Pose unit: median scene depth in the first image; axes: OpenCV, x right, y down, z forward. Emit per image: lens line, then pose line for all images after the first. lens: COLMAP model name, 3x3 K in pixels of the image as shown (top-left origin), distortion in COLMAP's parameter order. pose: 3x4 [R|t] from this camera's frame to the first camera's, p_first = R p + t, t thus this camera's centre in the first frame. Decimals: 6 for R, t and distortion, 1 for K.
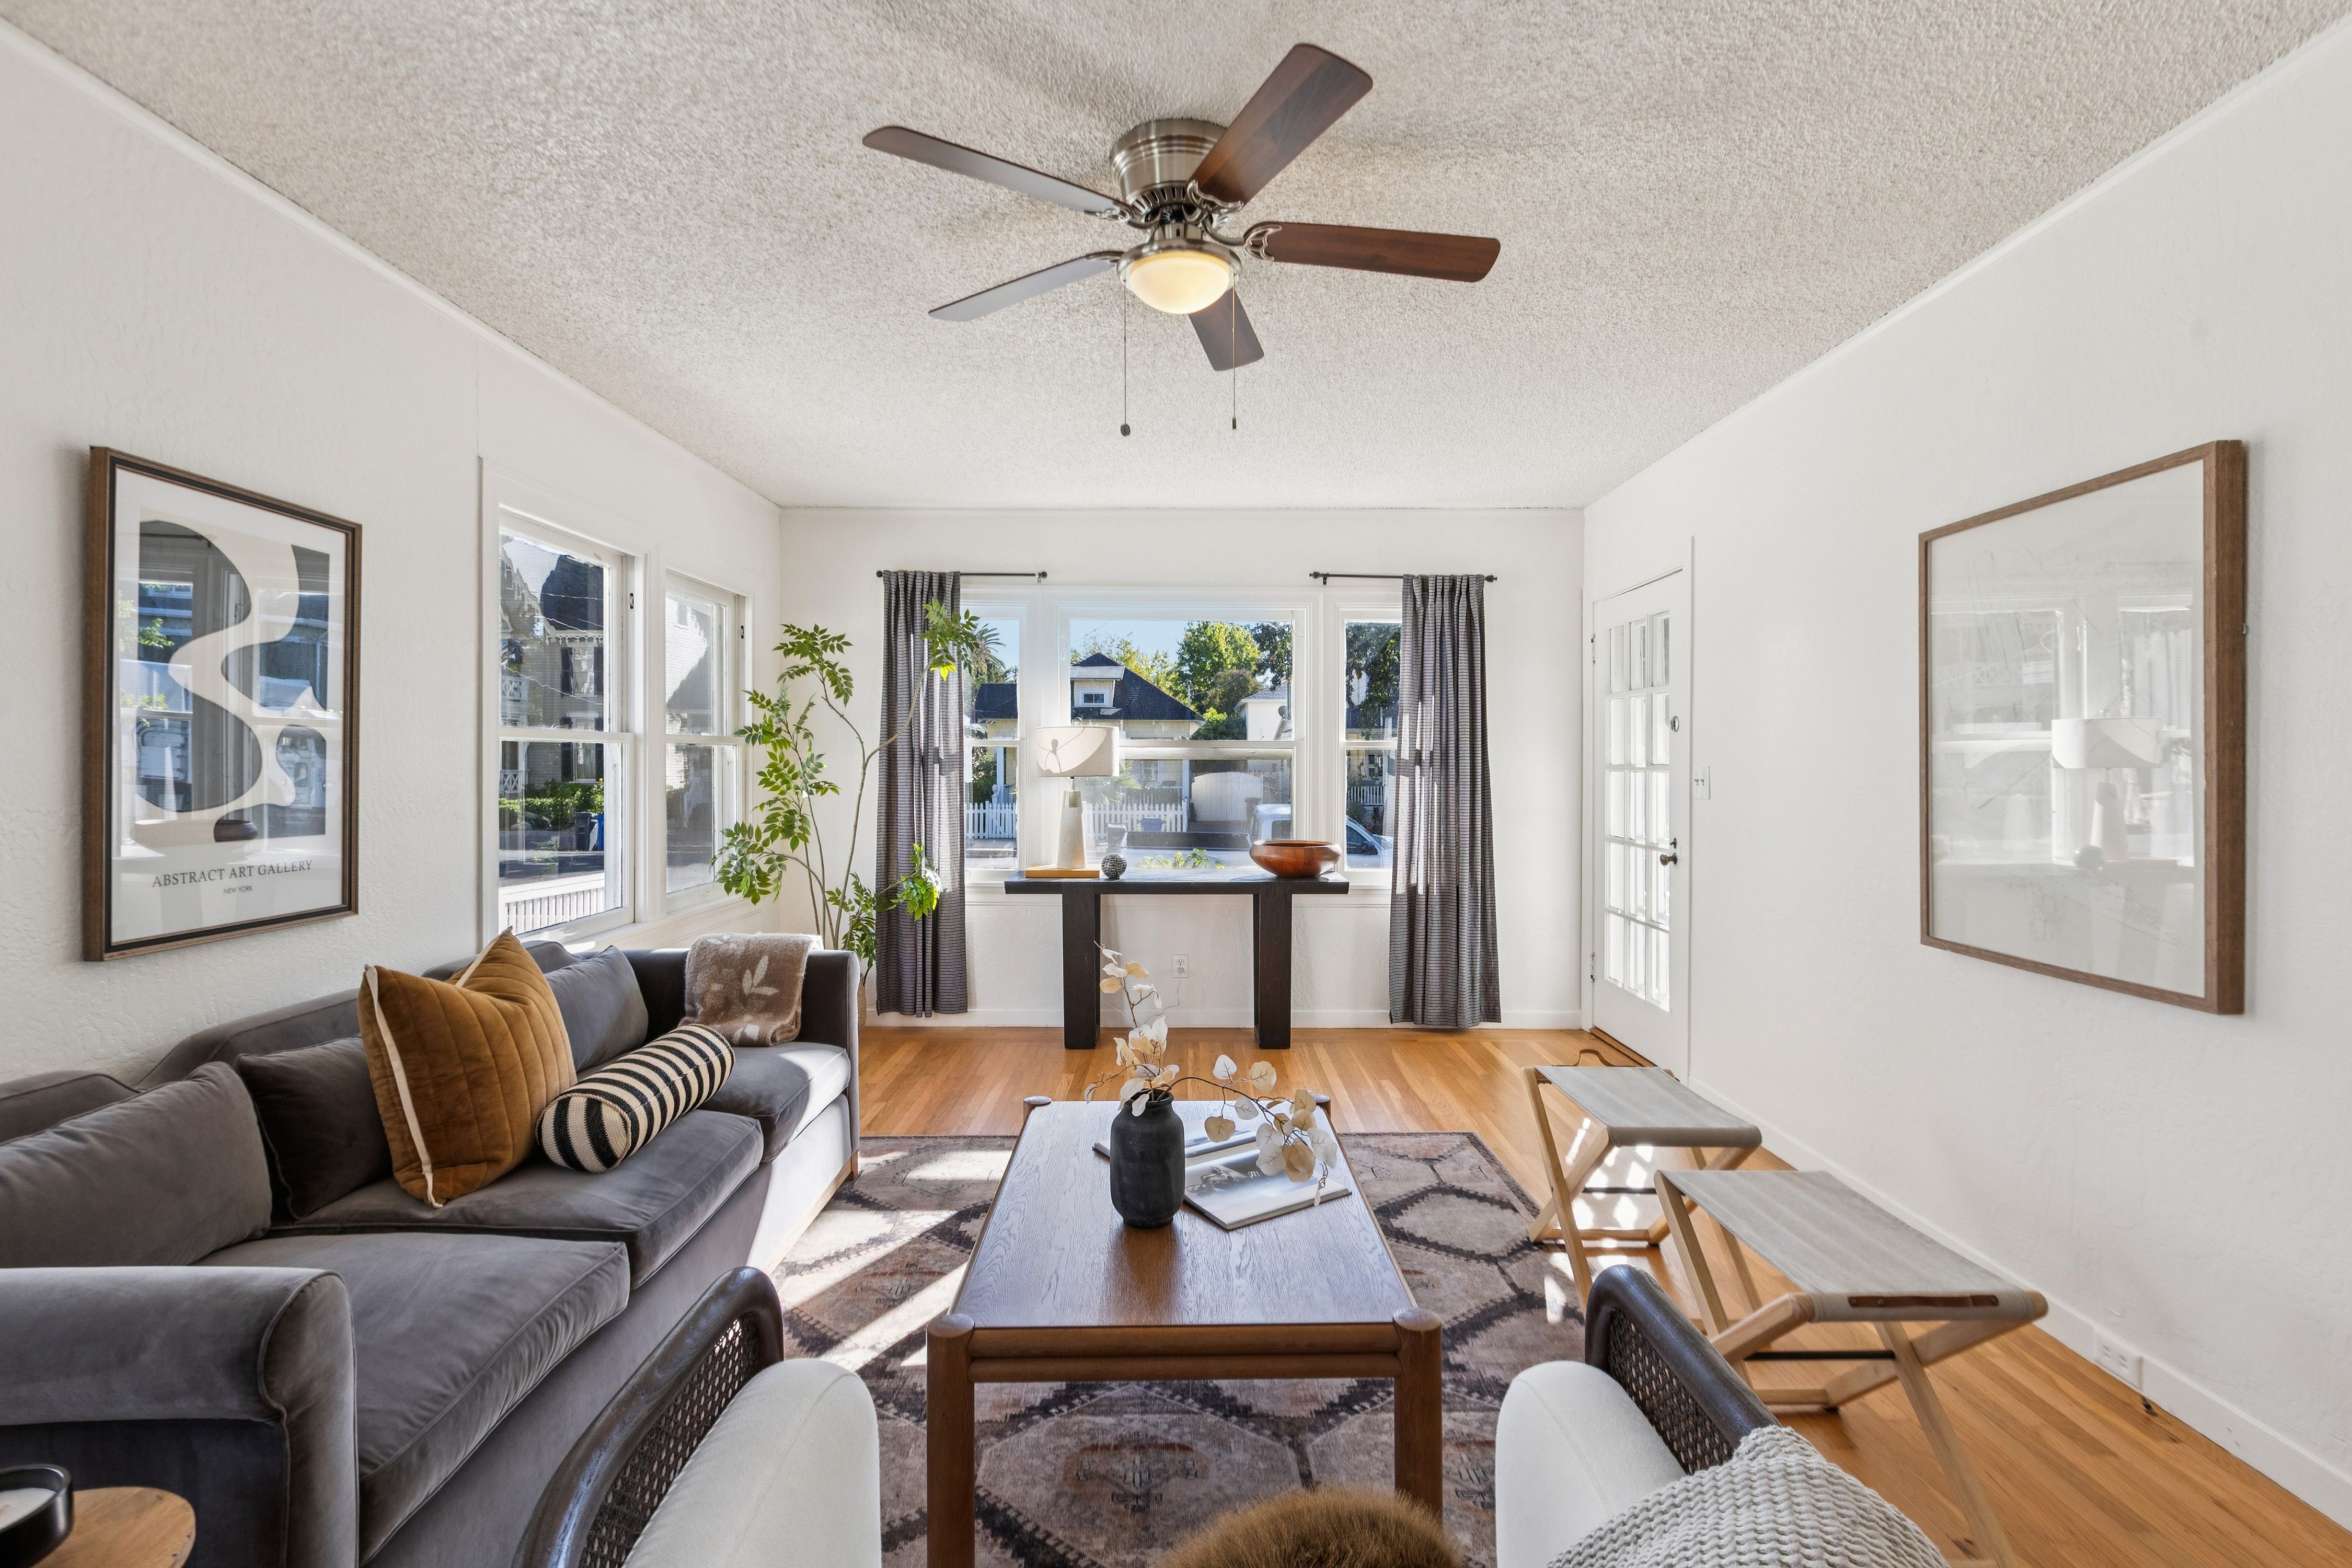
lens RADIAL K [[1052.0, 0, 1168.4], [0, 1052.0, 774.3], [0, 0, 1]] dist [-0.000619, 0.000105]
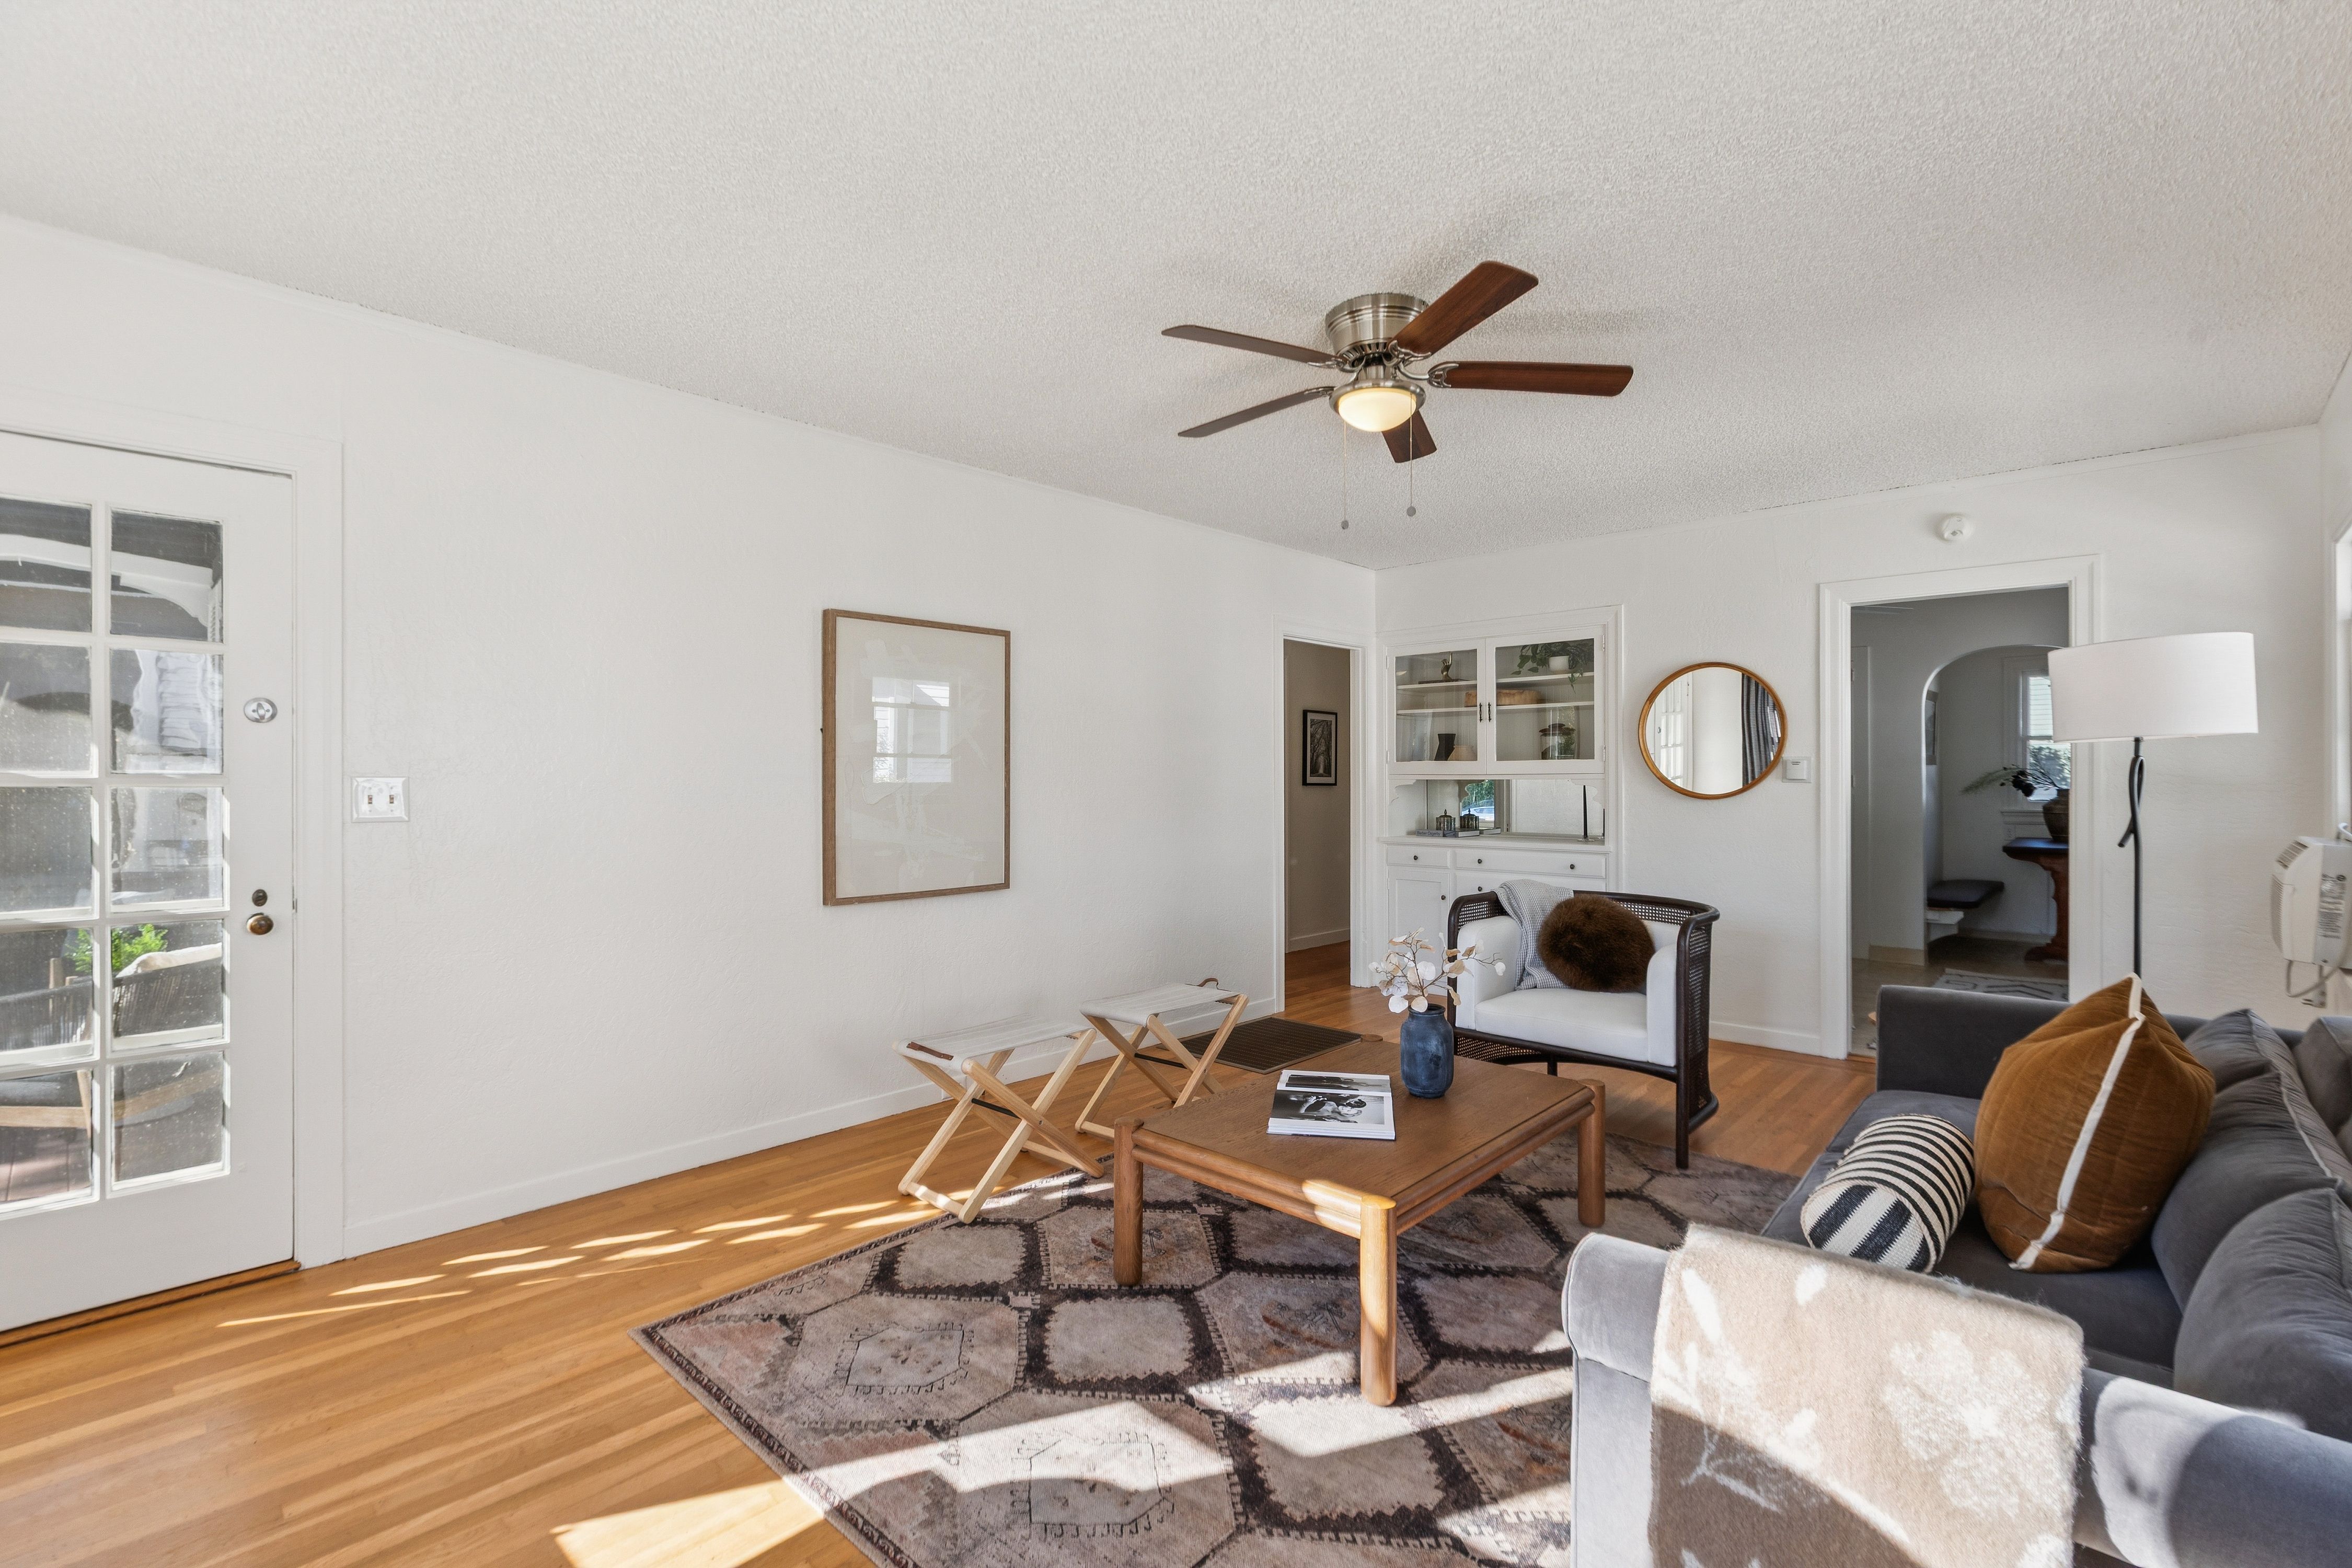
lens RADIAL K [[1052.0, 0, 1174.2], [0, 1052.0, 782.2], [0, 0, 1]] dist [-0.000619, 0.000105]
pose [[-0.732764, -0.000012, 0.680482, -0.316514], [0.008474, 0.999922, 0.009142, -0.005724], [-0.680430, 0.012465, -0.732707, 0.970986]]
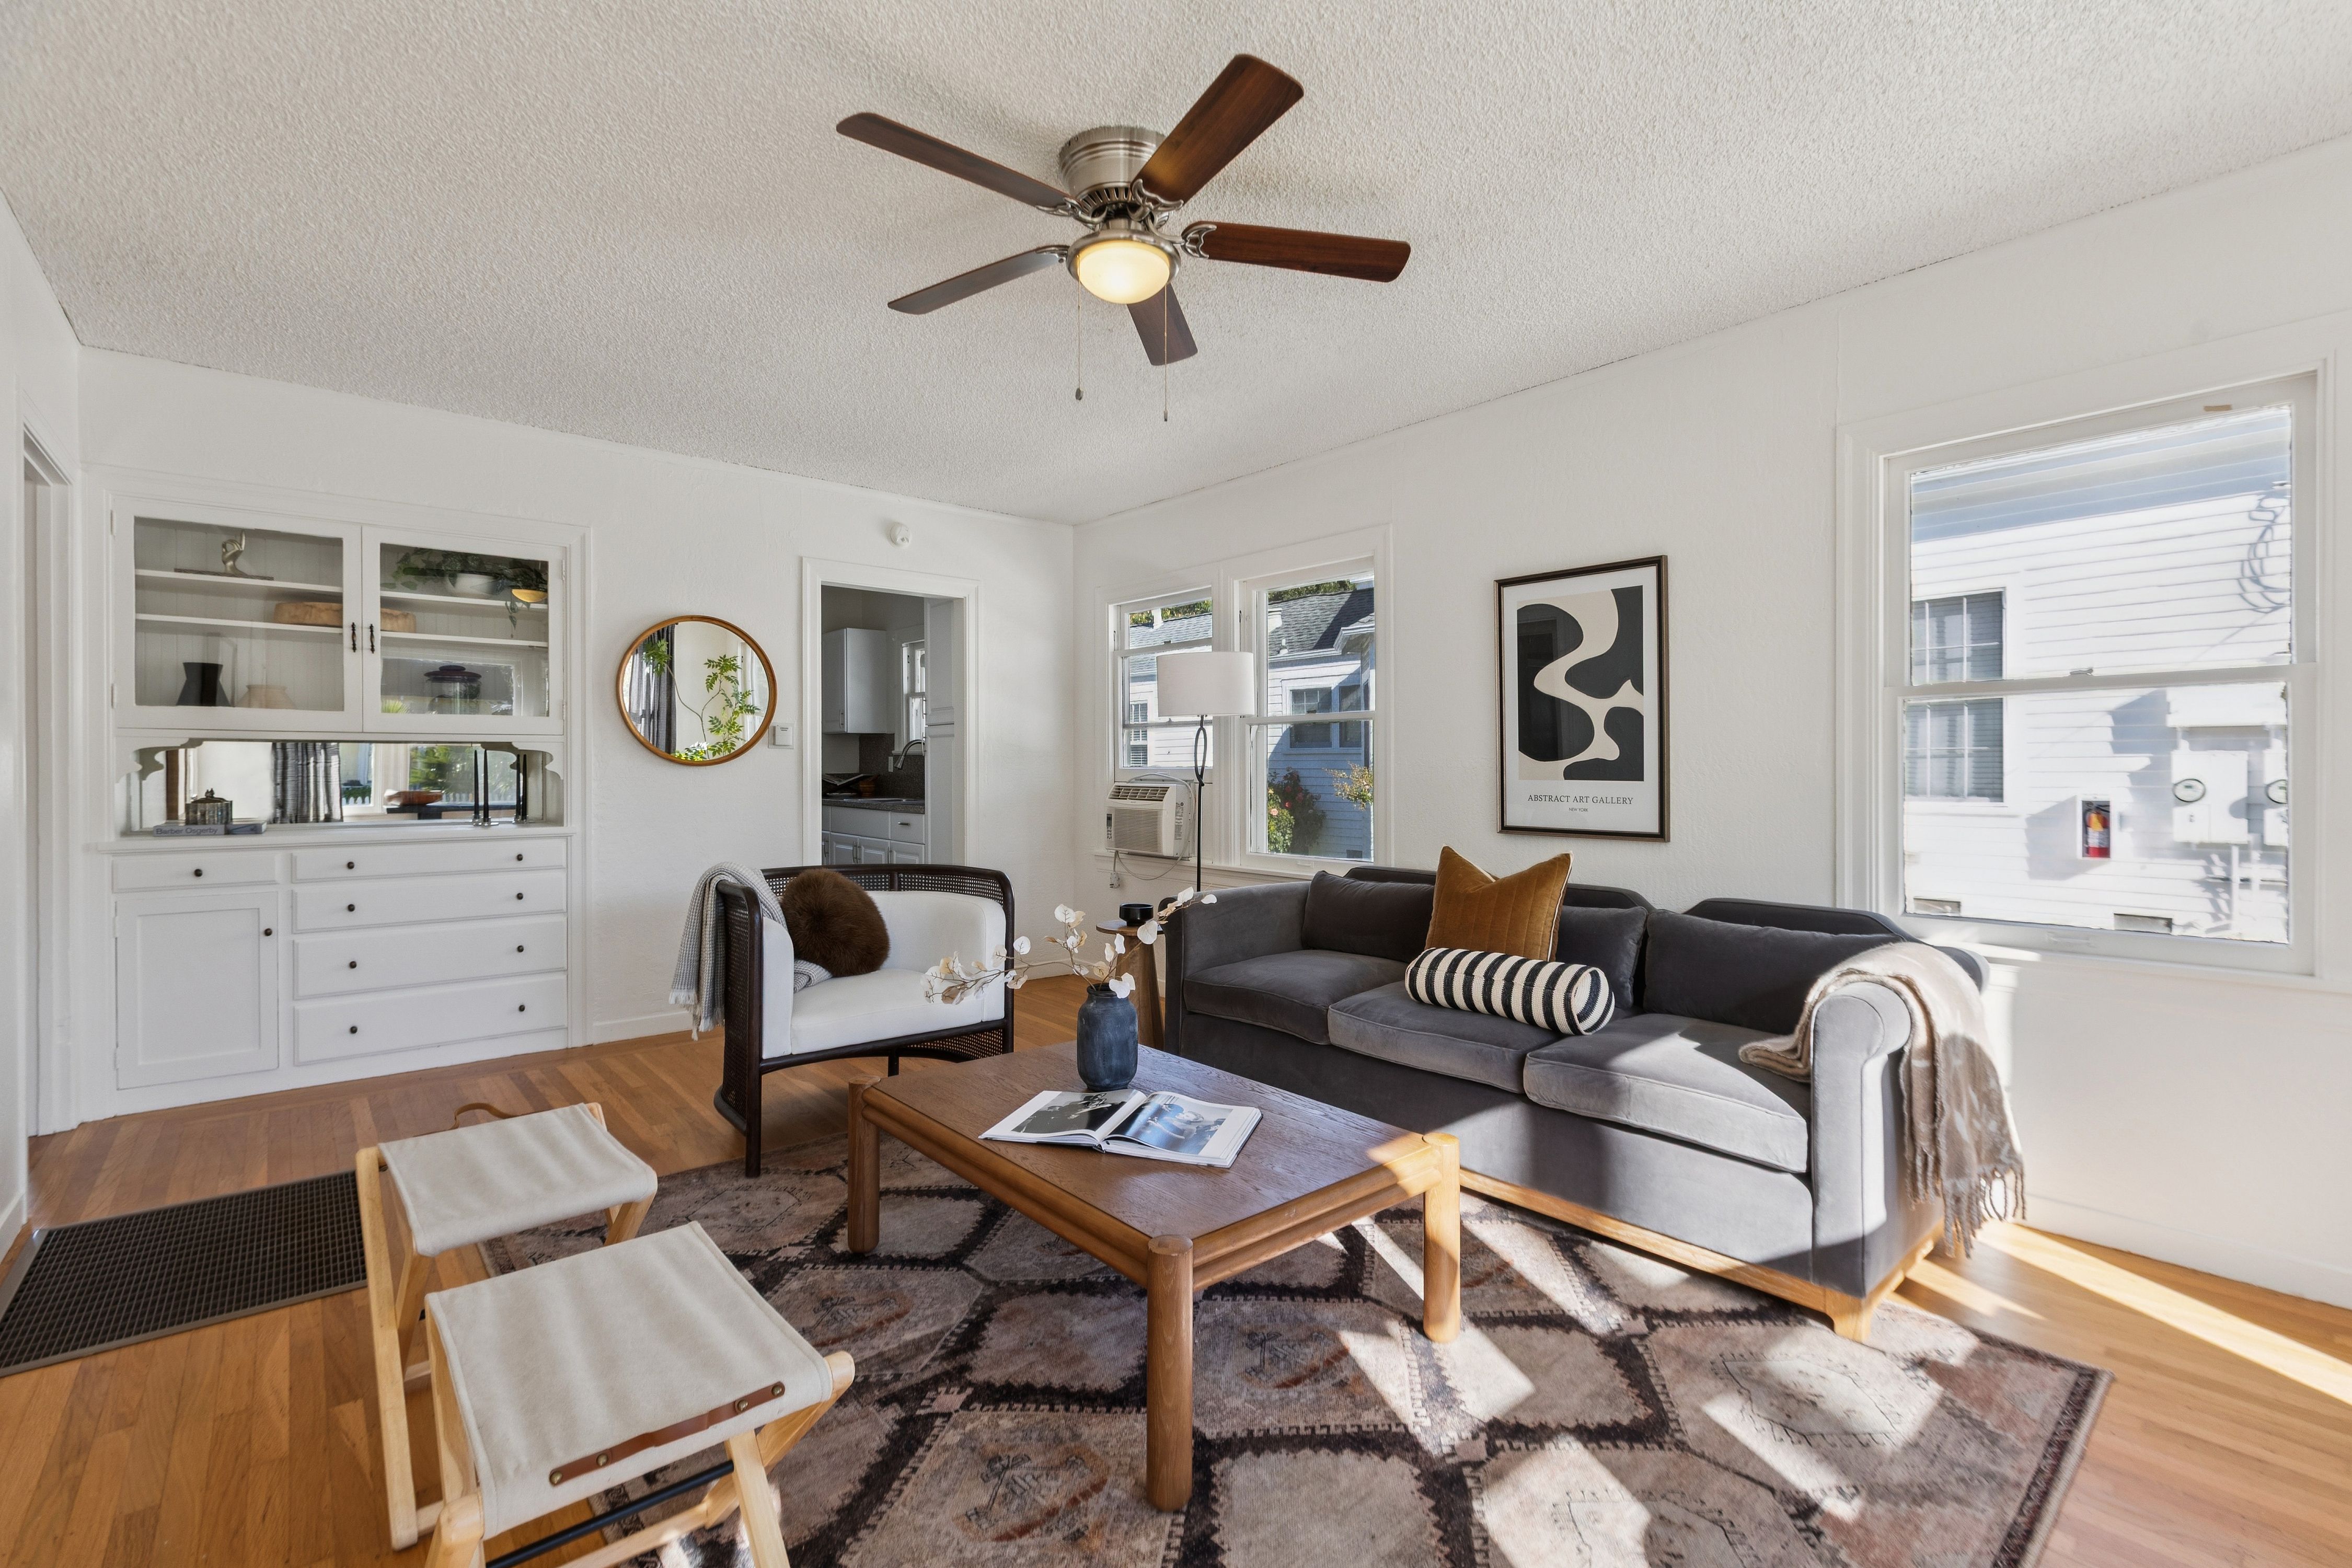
lens RADIAL K [[1052.0, 0, 1189.4], [0, 1052.0, 764.9], [0, 0, 1]] dist [-0.000619, 0.000105]
pose [[-0.751034, 0.000980, -0.660262, 0.195711], [-0.003654, 0.999977, 0.005641, 0.013287], [0.660253, 0.006649, -0.751014, 0.869594]]
